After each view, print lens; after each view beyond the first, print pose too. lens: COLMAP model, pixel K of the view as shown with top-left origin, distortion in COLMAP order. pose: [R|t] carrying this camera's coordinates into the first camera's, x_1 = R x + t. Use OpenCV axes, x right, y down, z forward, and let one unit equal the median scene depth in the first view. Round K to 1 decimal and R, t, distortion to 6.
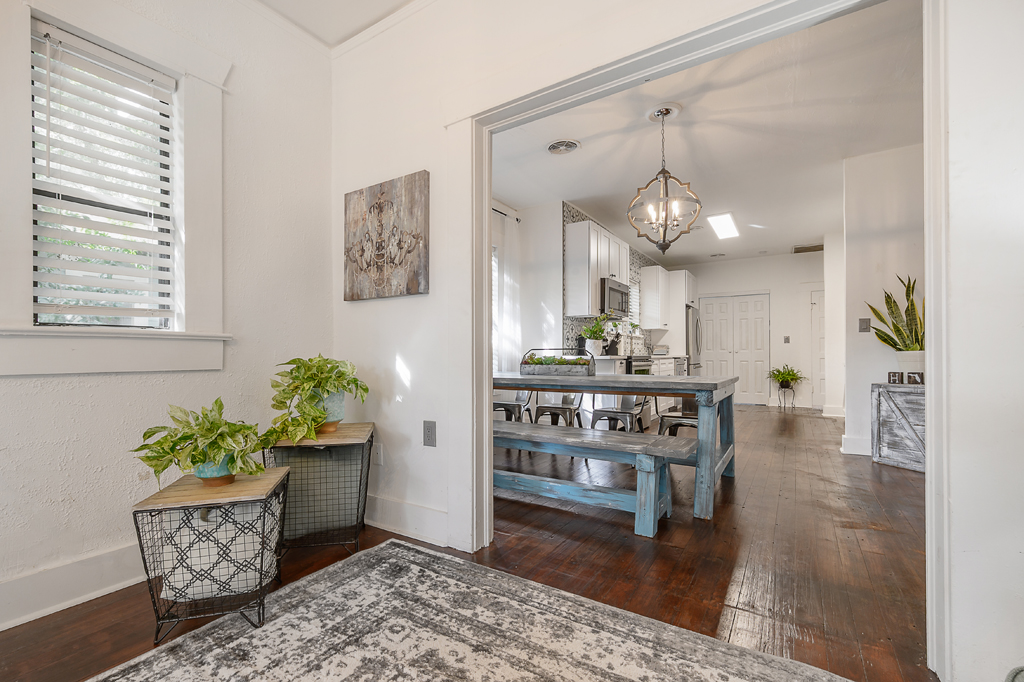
lens RADIAL K [[445.7, 0, 489.8], [0, 445.7, 358.1], [0, 0, 1]] dist [-0.000244, -0.000324]
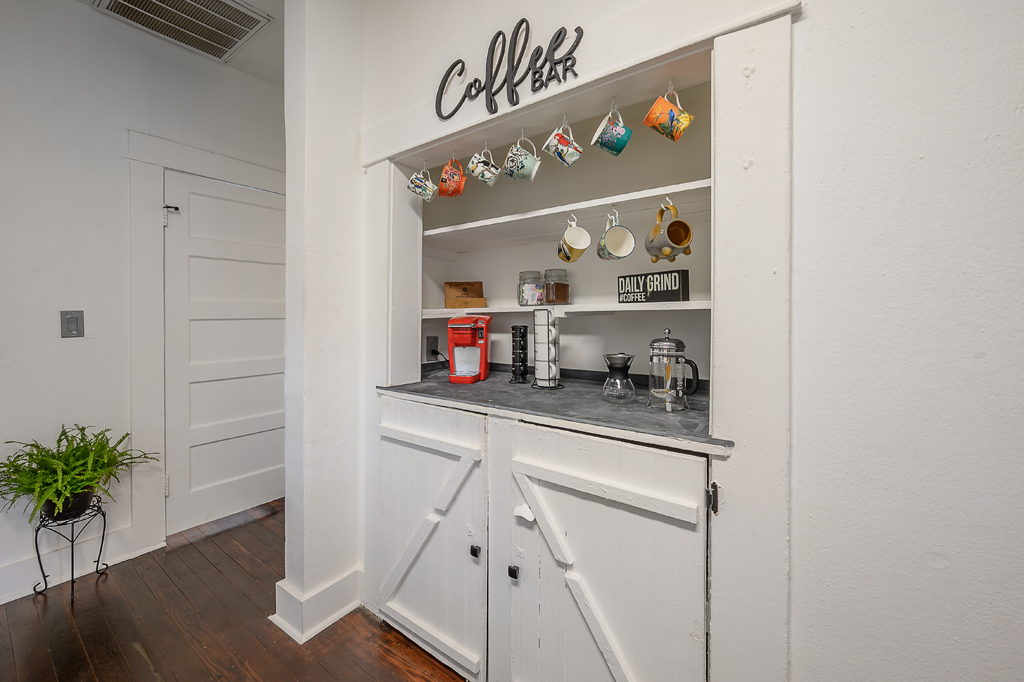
lens RADIAL K [[402.5, 0, 457.5], [0, 402.5, 317.8], [0, 0, 1]] dist [0.000250, -0.002009]
pose [[0.084551, 0.005706, 0.996403, 0.526292], [-0.000159, 0.999984, -0.005713, -0.050334], [-0.996419, 0.000324, 0.084550, 0.882711]]
